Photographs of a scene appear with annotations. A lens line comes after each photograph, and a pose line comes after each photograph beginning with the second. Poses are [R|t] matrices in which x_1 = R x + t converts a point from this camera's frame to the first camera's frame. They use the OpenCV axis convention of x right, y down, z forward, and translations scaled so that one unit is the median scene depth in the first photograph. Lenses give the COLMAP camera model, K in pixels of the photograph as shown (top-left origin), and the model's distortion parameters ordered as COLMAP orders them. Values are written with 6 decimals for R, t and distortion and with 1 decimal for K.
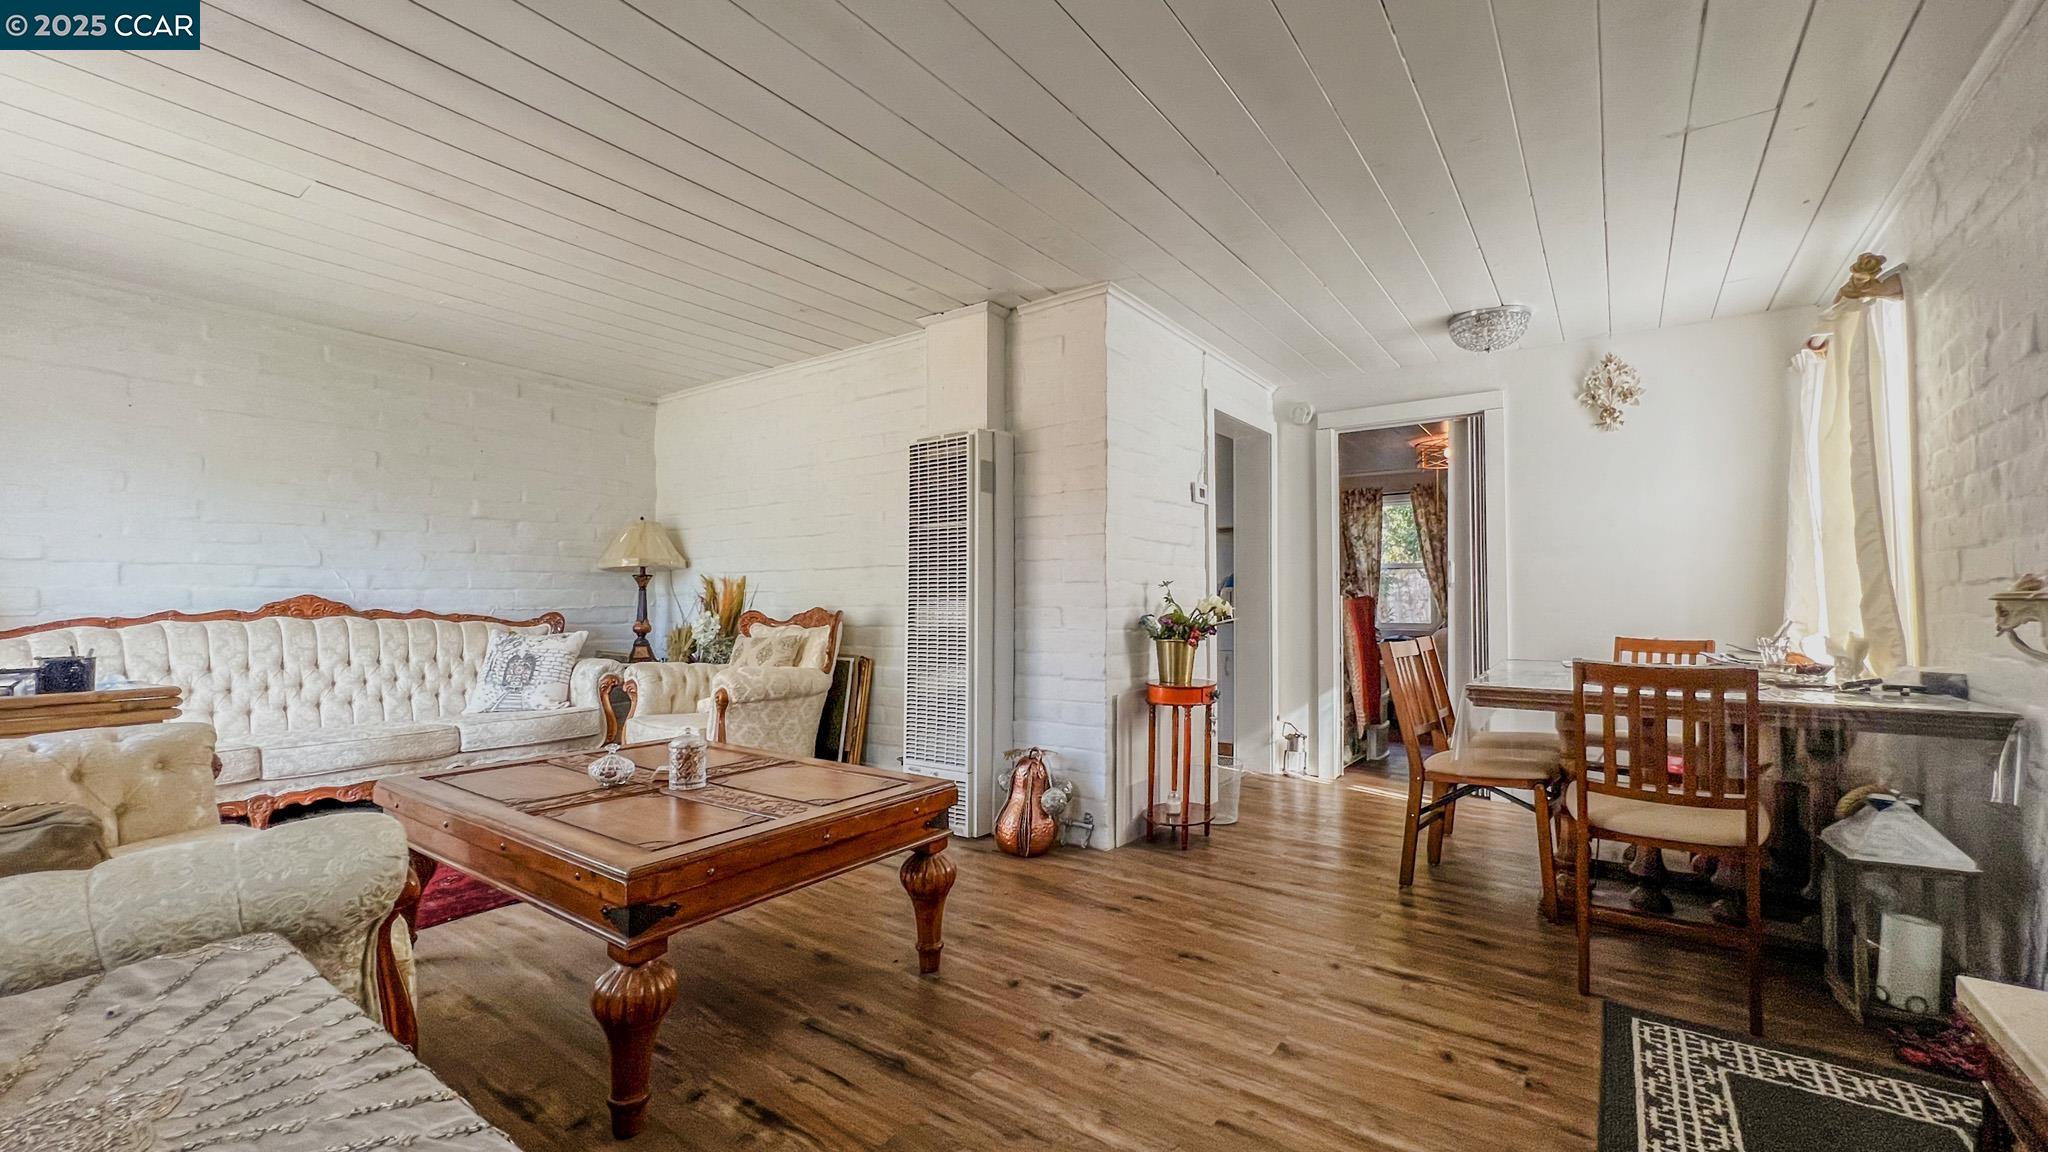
lens RADIAL K [[828.6, 0, 1030.9], [0, 828.6, 573.0], [0, 0, 1]] dist [-0.001301, 0.000590]
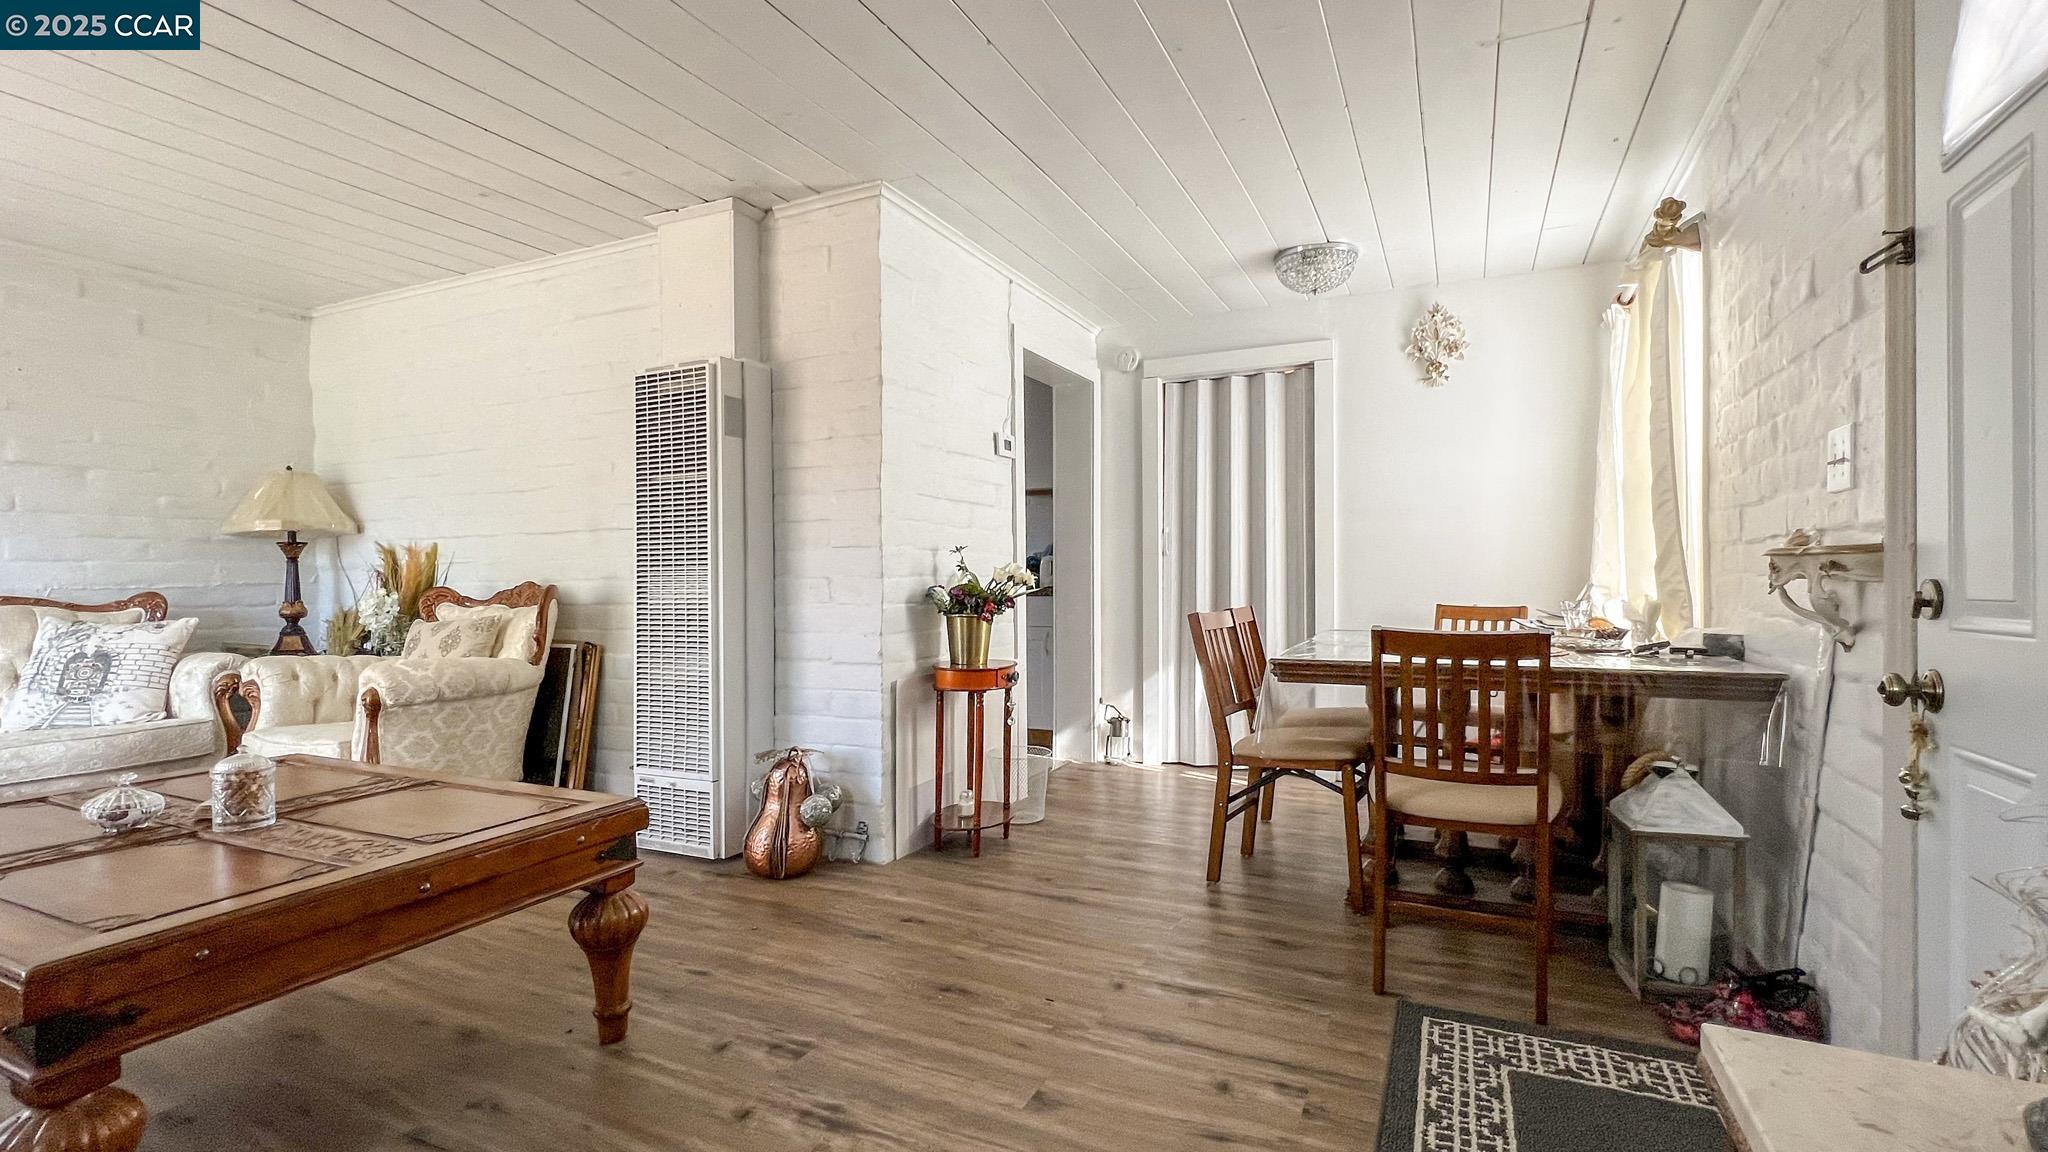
lens RADIAL K [[916.8, 0, 1038.1], [0, 916.8, 582.2], [0, 0, 1]] dist [-0.000291, 0.000444]
pose [[0.982923, -0.009866, 0.183754, 0.086019], [0.002462, 0.999177, 0.040478, 0.010905], [-0.184002, -0.039335, 0.982139, 0.070291]]
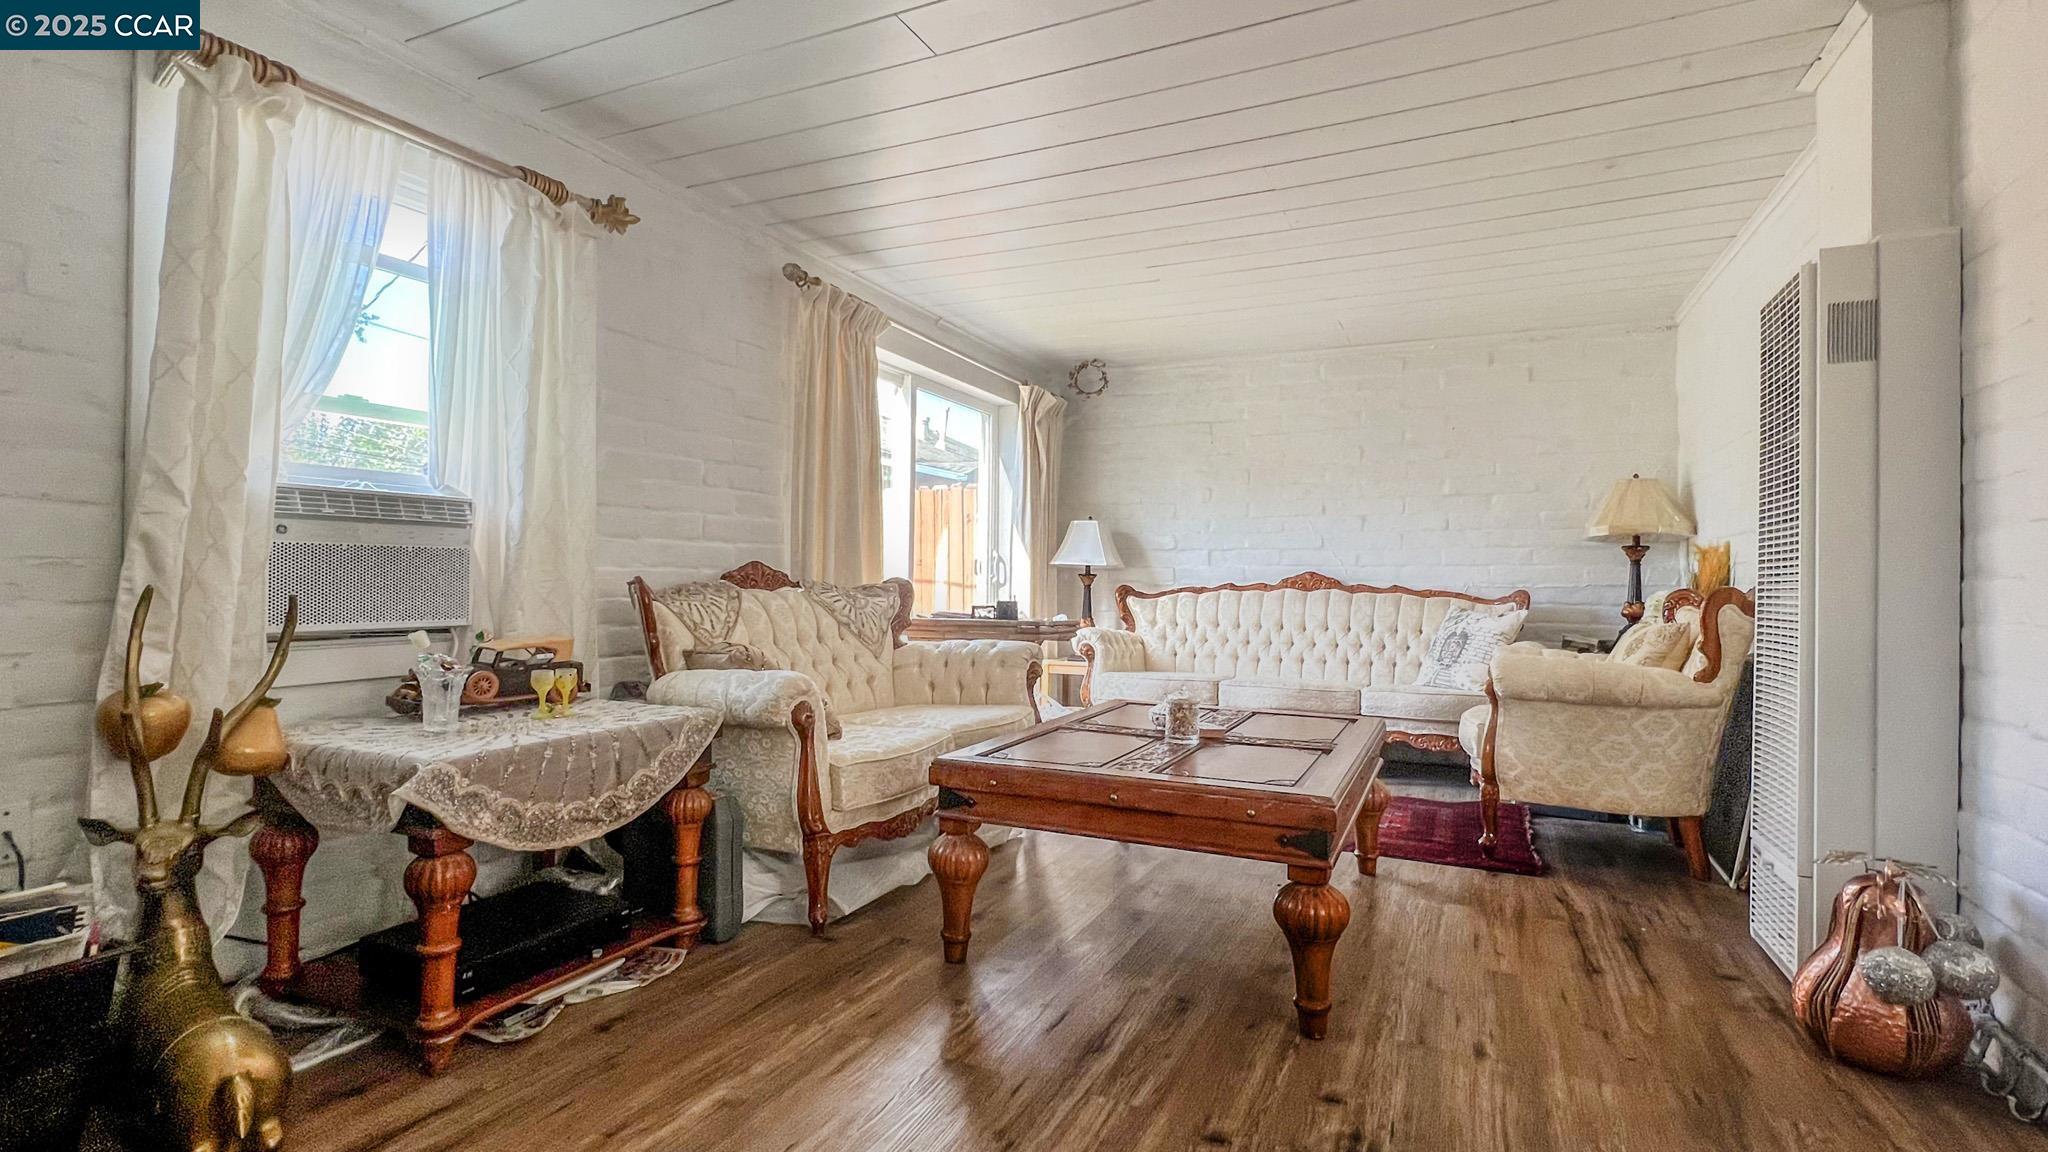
lens RADIAL K [[916.8, 0, 1038.1], [0, 916.8, 582.2], [0, 0, 1]] dist [-0.000291, 0.000444]
pose [[0.185620, -0.000655, -0.982621, 0.494542], [0.021629, 0.999760, 0.003419, 0.035886], [0.982383, -0.021888, 0.185590, 0.441922]]
